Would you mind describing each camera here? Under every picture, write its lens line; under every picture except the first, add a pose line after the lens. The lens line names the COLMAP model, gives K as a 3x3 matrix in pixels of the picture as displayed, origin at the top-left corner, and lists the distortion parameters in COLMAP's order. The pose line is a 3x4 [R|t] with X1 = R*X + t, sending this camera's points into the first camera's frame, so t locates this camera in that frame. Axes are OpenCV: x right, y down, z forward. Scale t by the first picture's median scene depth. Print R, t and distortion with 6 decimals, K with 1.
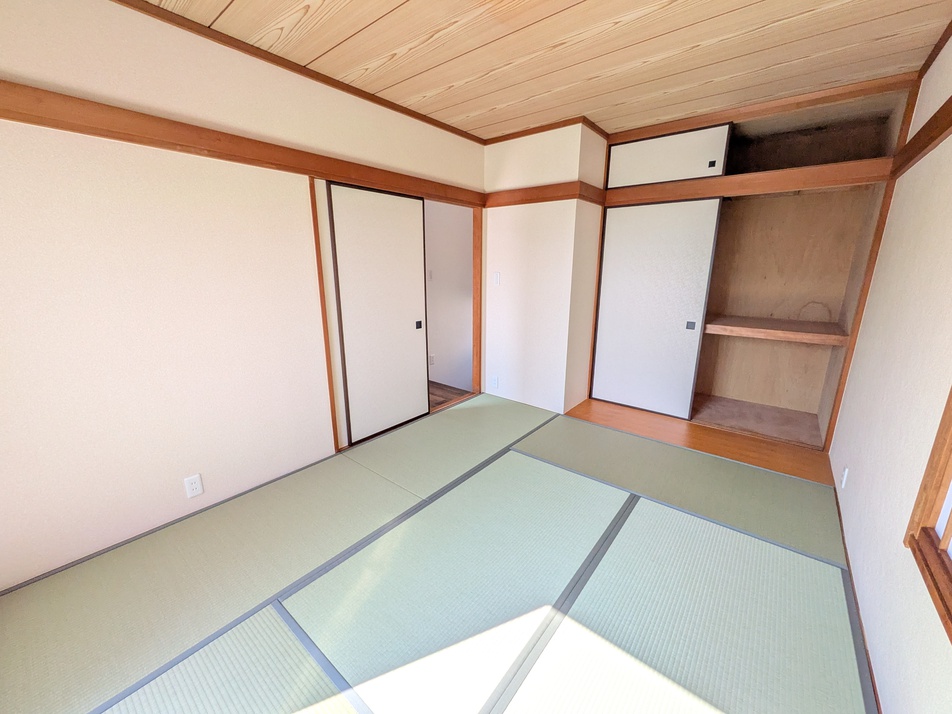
lens RADIAL K [[376.7, 0, 479.1], [0, 376.7, 356.5], [0, 0, 1]] dist [-0.002488, -0.000076]
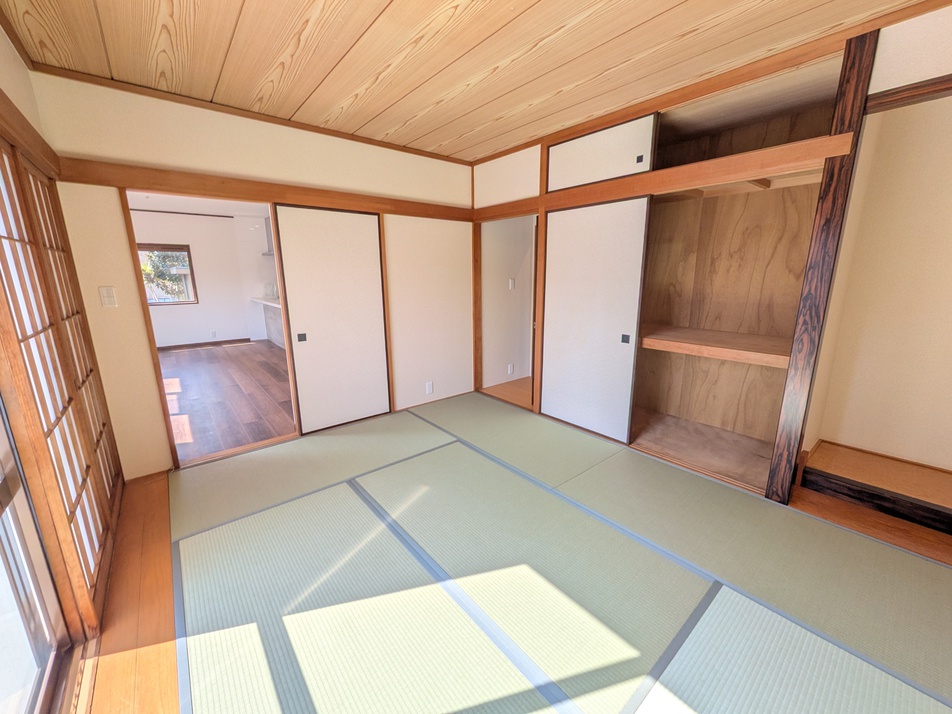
lens RADIAL K [[376.7, 0, 479.1], [0, 376.7, 356.5], [0, 0, 1]] dist [-0.002488, -0.000076]
pose [[0.963465, 0.046963, -0.263686, 0.468053], [-0.050870, 0.998673, -0.008004, -0.014961], [0.262961, 0.021125, 0.964575, 0.041019]]
